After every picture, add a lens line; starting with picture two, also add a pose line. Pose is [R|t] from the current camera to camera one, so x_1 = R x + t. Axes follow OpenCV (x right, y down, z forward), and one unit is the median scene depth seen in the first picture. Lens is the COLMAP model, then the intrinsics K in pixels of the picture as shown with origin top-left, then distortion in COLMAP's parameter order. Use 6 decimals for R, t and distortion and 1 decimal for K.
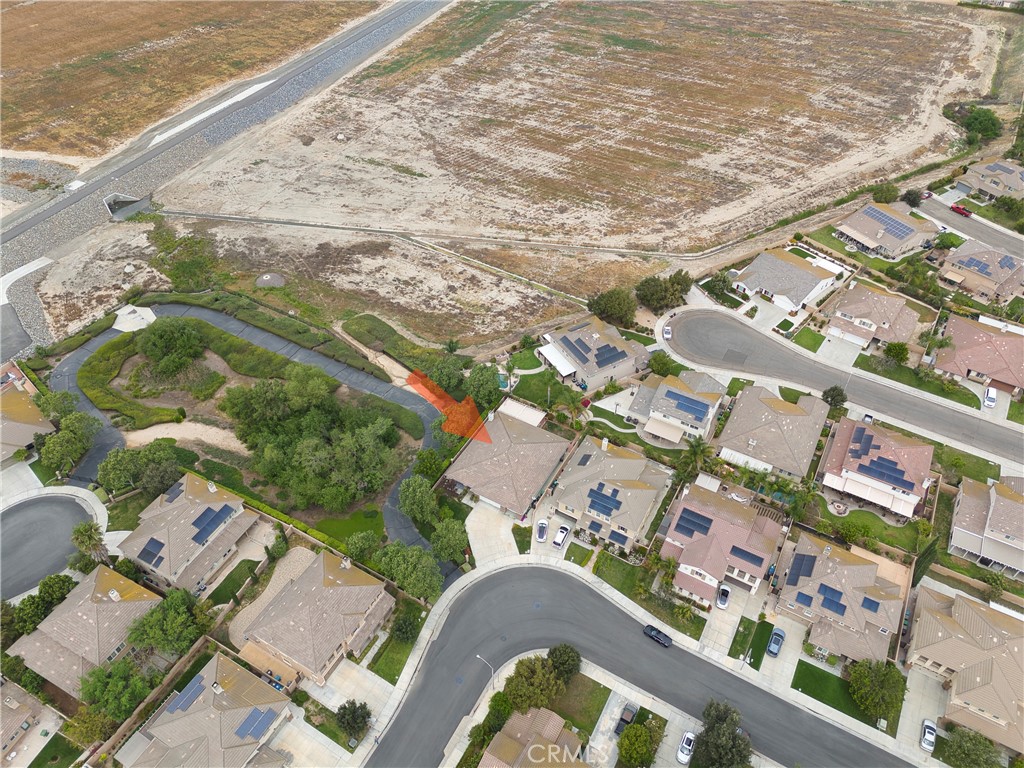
lens RADIAL K [[720.1, 0, 513.0], [0, 720.1, 381.9], [0, 0, 1]] dist [0.098463, -0.096448]
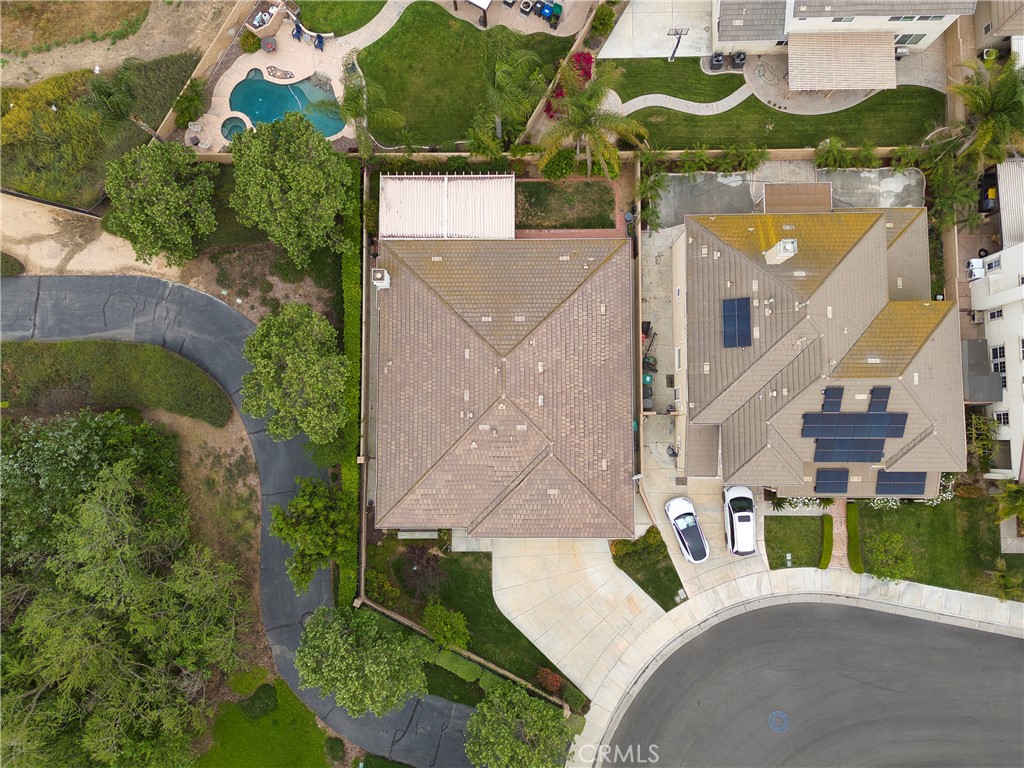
lens RADIAL K [[720.1, 0, 513.0], [0, 720.1, 381.9], [0, 0, 1]] dist [0.098463, -0.096448]
pose [[0.868945, -0.494355, 0.023418, -0.009930], [0.357486, 0.659681, 0.661079, -0.129676], [-0.342256, -0.566069, 0.749951, 0.773107]]
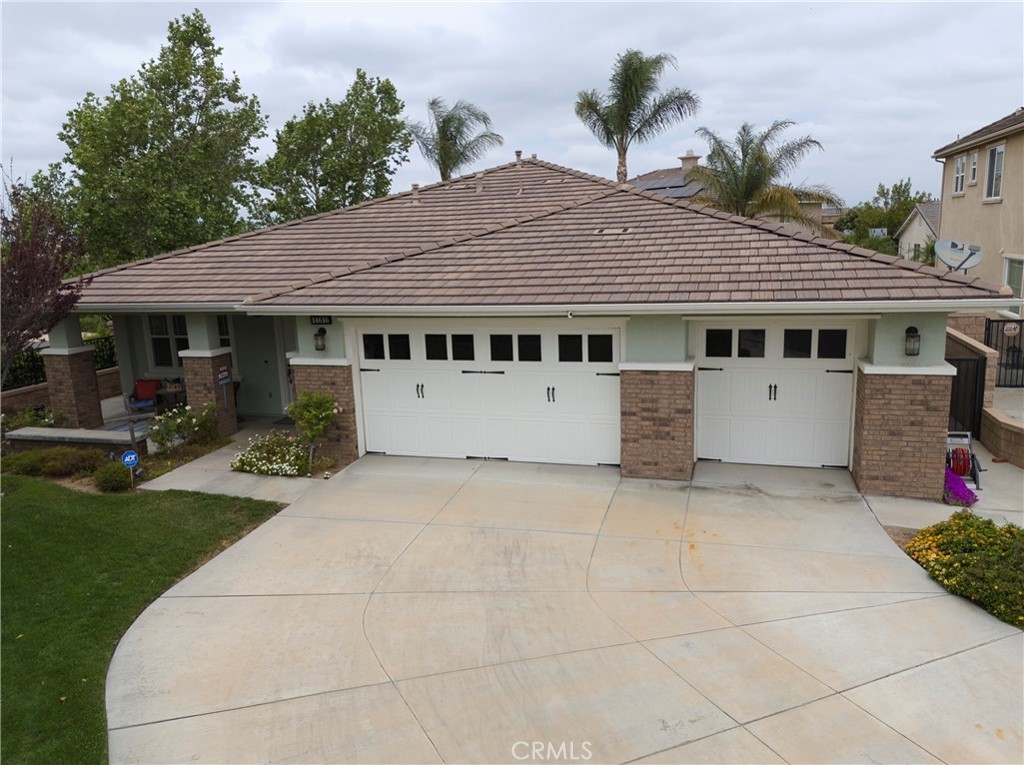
lens RADIAL K [[749.4, 0, 512.0], [0, 749.4, 382.5], [0, 0, 1]] dist [0.045623, -0.002058]
pose [[0.973799, -0.093842, 0.207145, -0.046552], [0.190884, 0.832403, -0.520258, 0.211246], [-0.123606, 0.546167, 0.828507, 0.930030]]
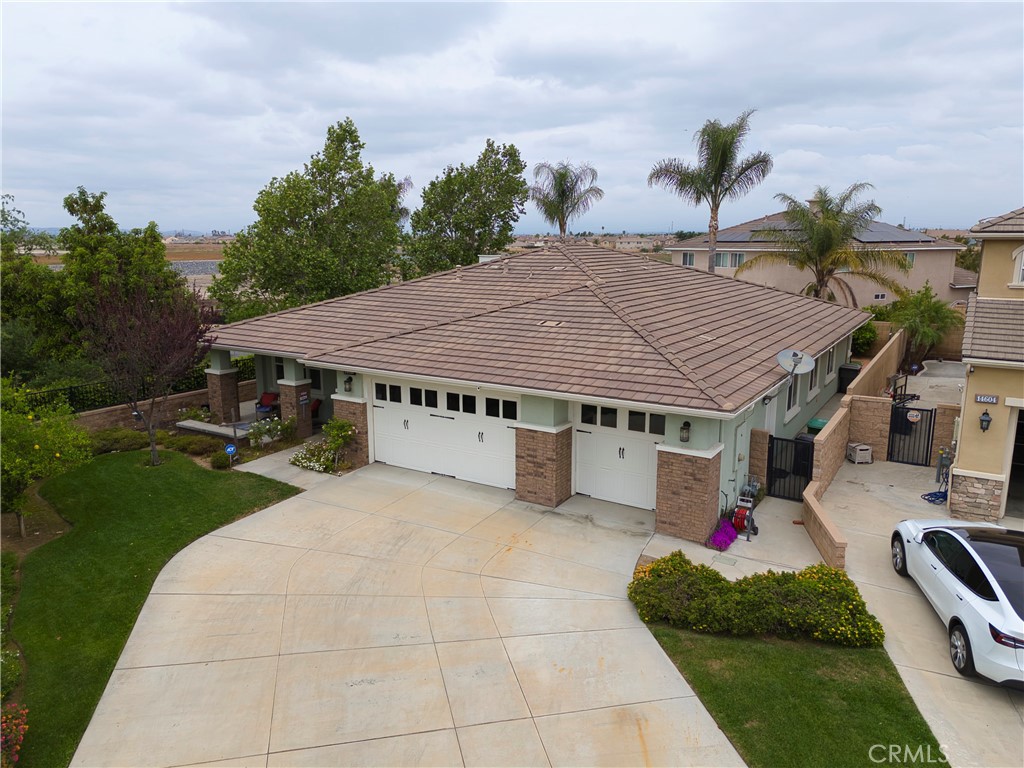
lens RADIAL K [[720.1, 0, 513.0], [0, 720.1, 381.9], [0, 0, 1]] dist [0.098463, -0.096448]
pose [[0.998874, -0.008283, -0.046704, -0.011814], [-0.018224, 0.842040, -0.539108, 0.226929], [0.043792, 0.539352, 0.840941, 0.892569]]
